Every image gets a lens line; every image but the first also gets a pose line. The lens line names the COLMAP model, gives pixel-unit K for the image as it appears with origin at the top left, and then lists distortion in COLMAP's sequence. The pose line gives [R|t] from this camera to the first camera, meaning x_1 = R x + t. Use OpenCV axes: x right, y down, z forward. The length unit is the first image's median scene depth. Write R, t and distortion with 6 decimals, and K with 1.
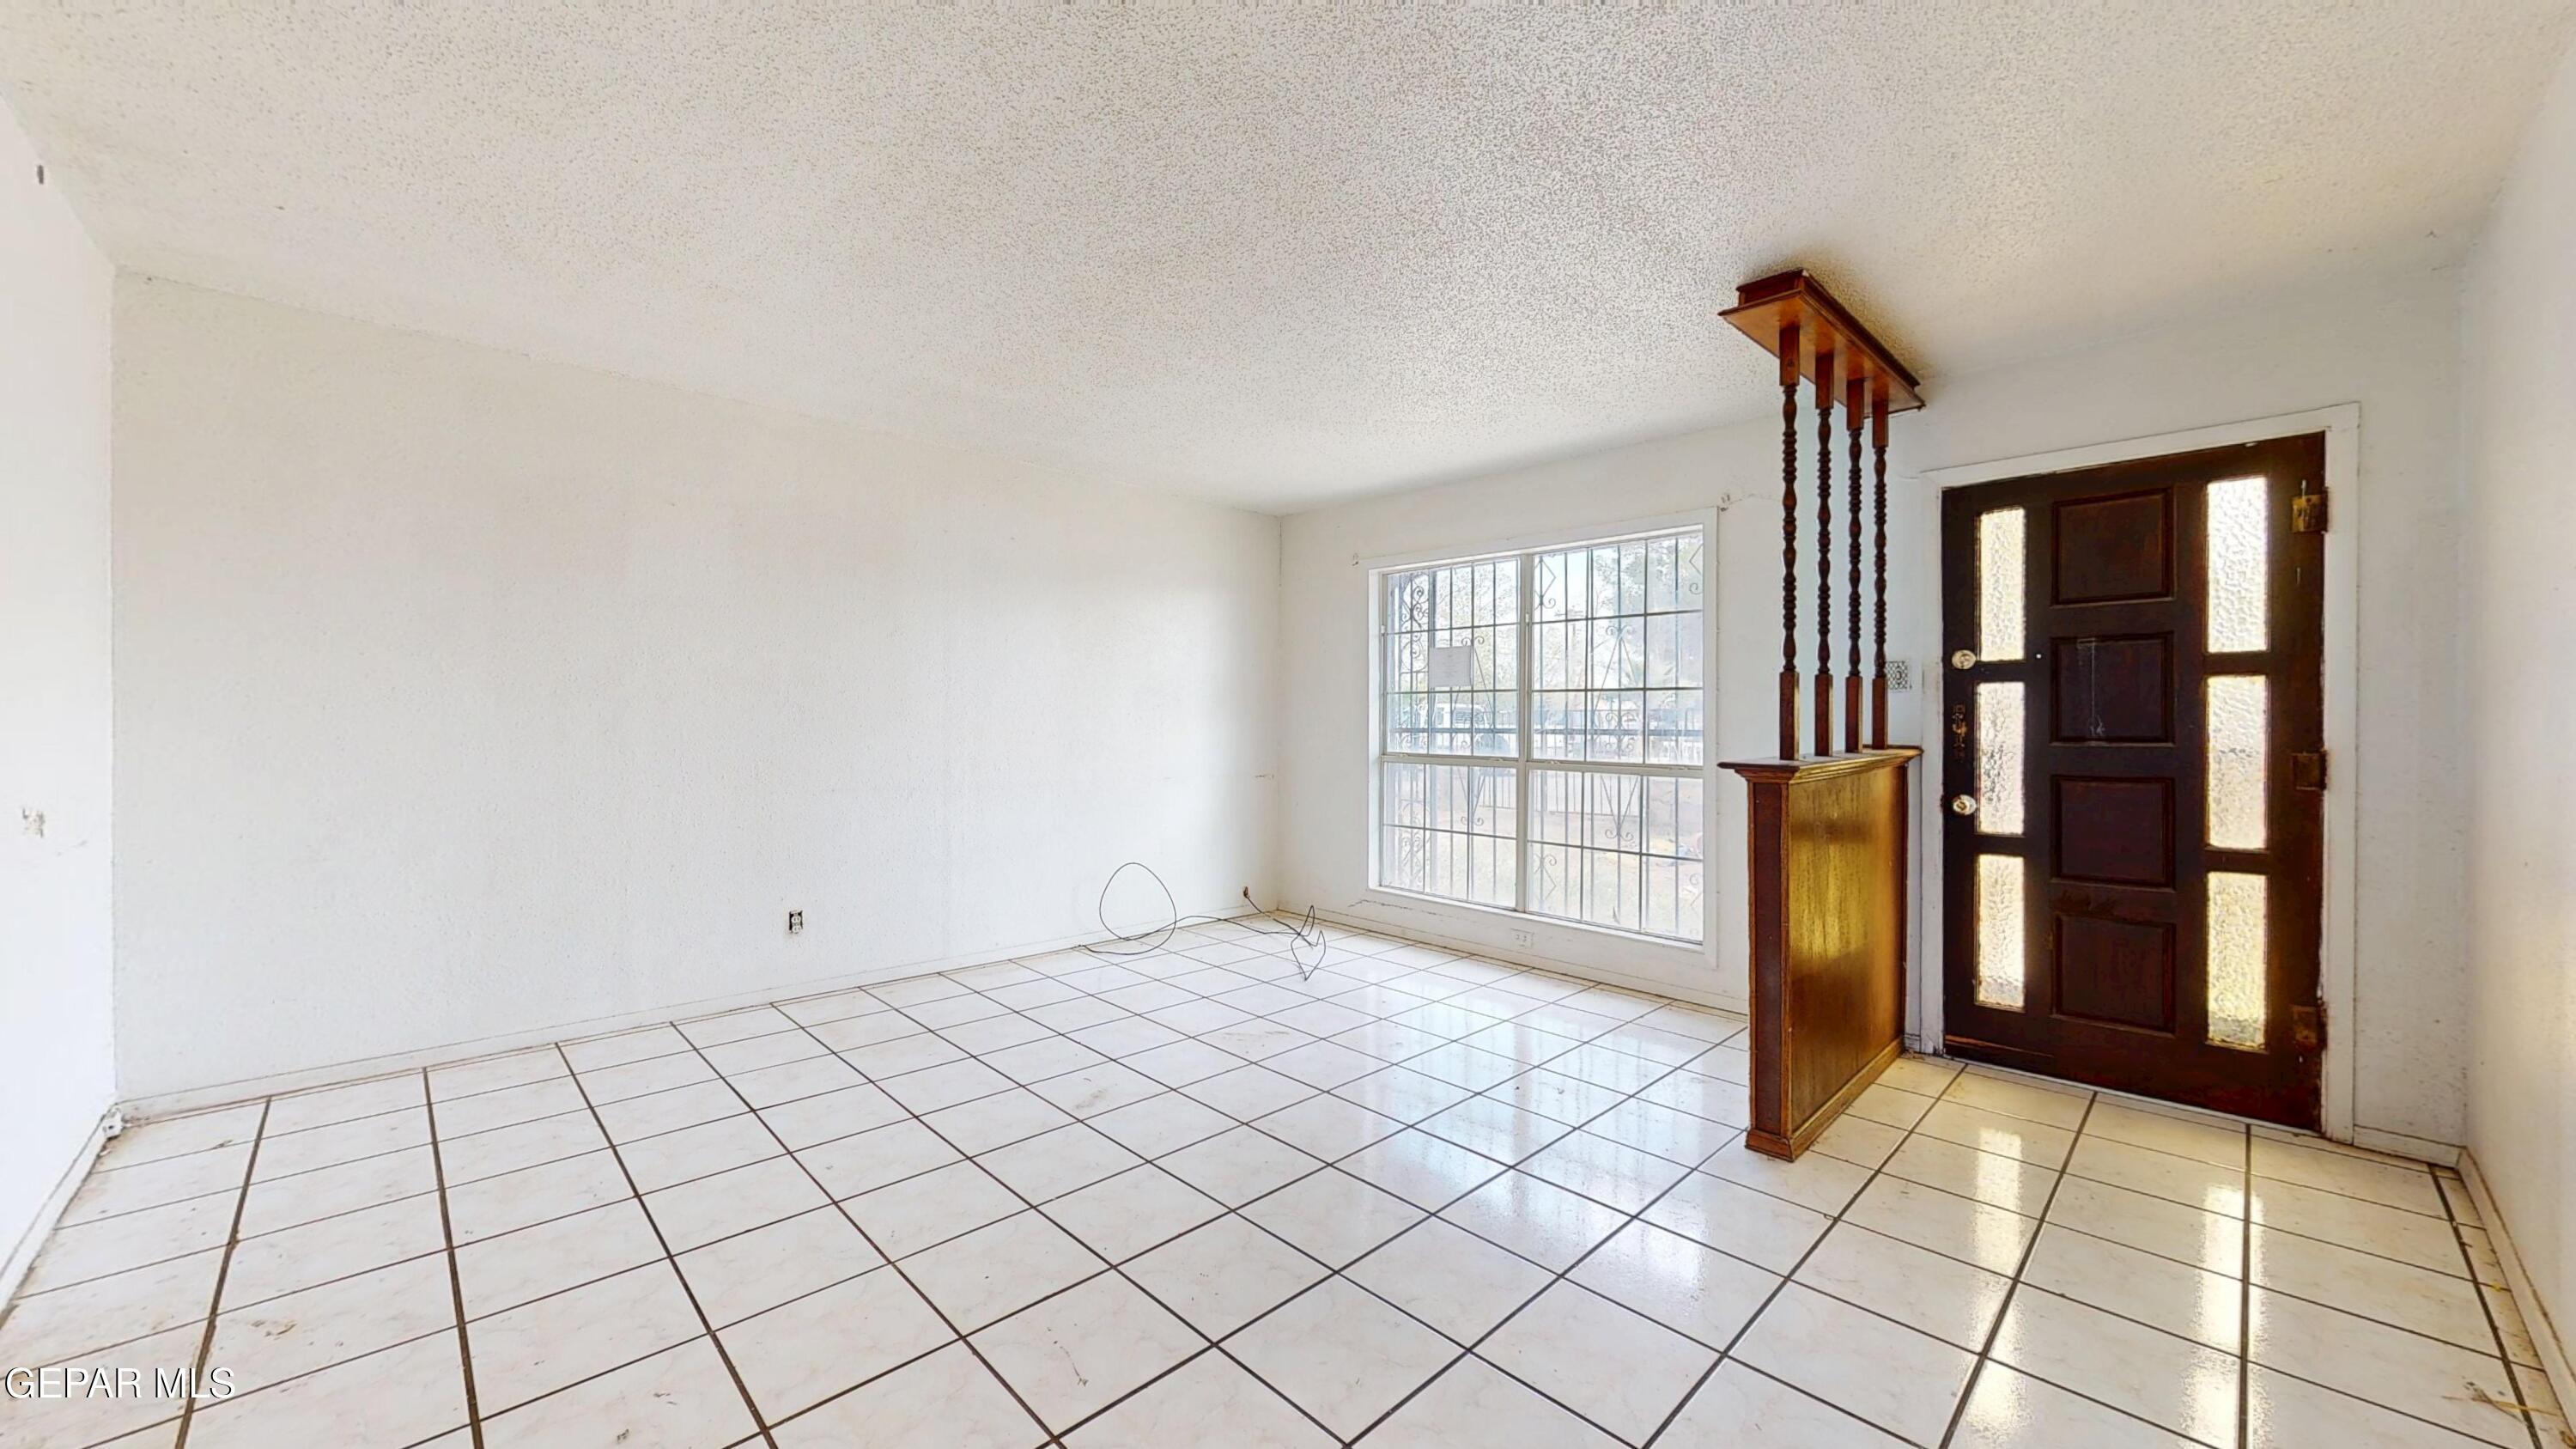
lens RADIAL K [[939.4, 0, 1288.0], [0, 939.4, 724.5], [0, 0, 1]] dist [-0.001016, 0.000040]
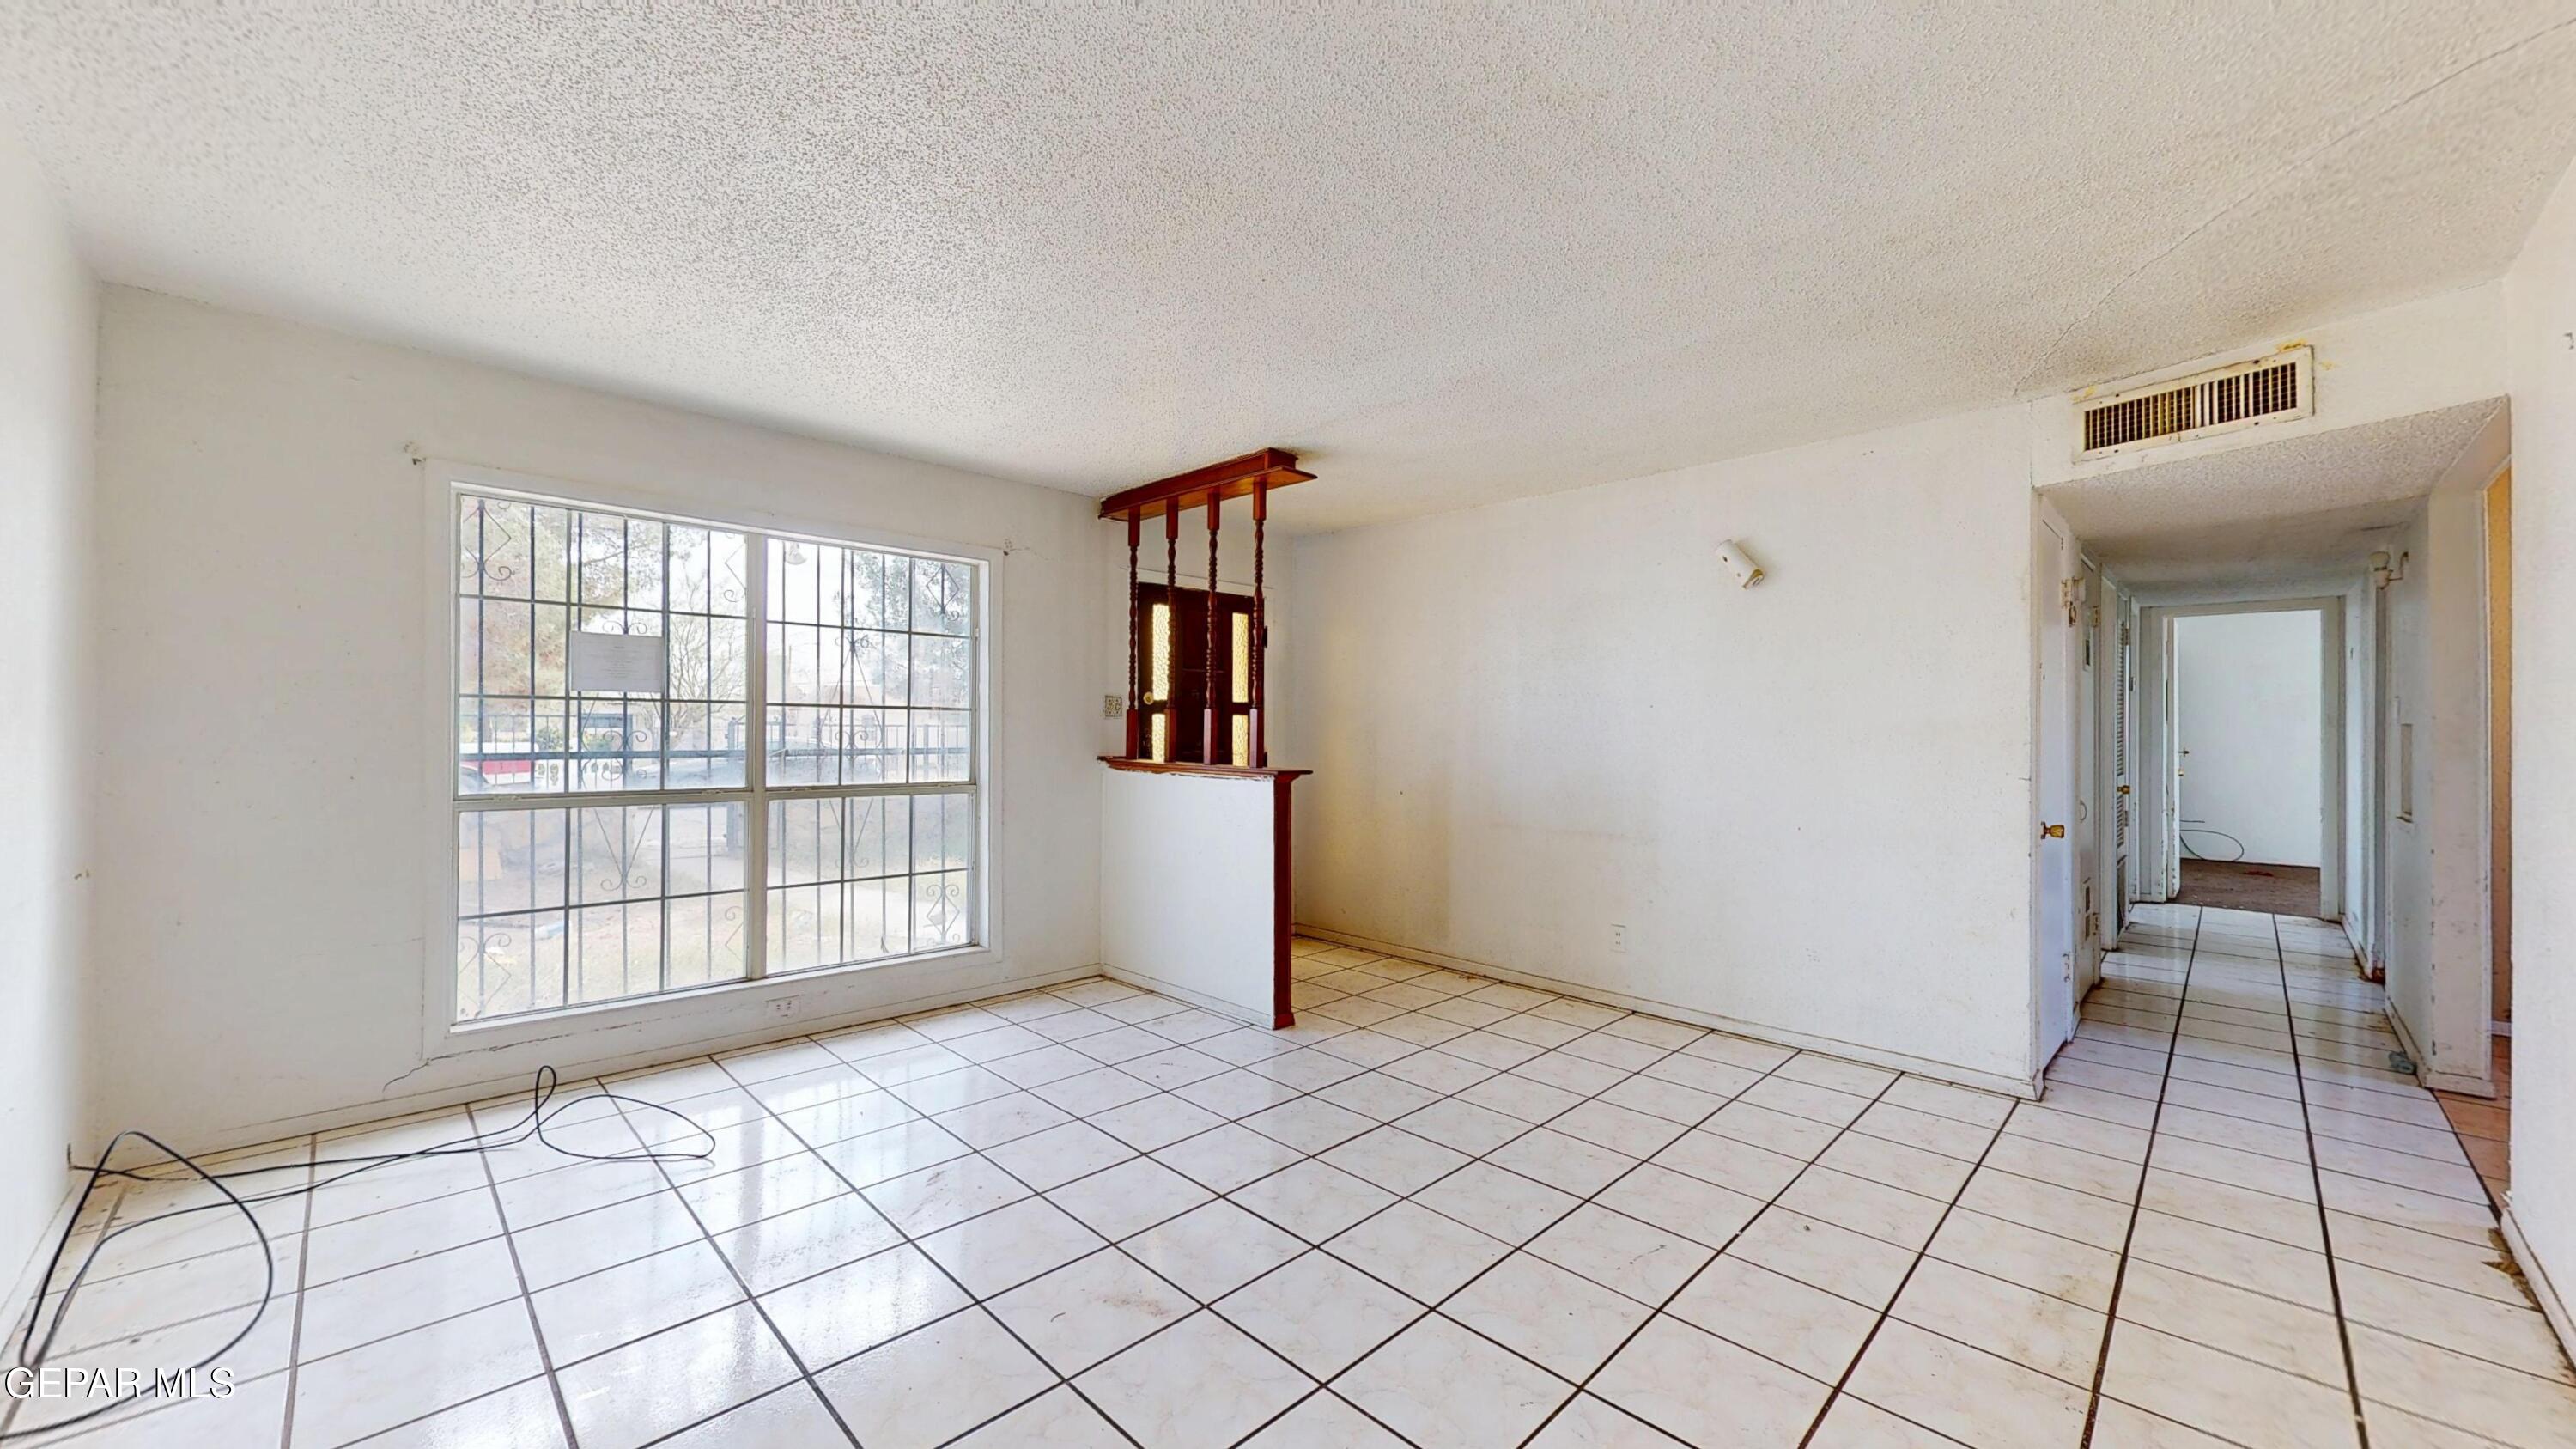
lens RADIAL K [[923.8, 0, 1288.0], [0, 923.8, 724.5], [0, 0, 1]] dist [-0.000431, 0.000018]
pose [[0.004504, 0.011055, 0.999929, -0.567102], [0.005019, 0.999926, -0.011077, -0.006851], [-0.999977, 0.005069, 0.004448, 0.567175]]
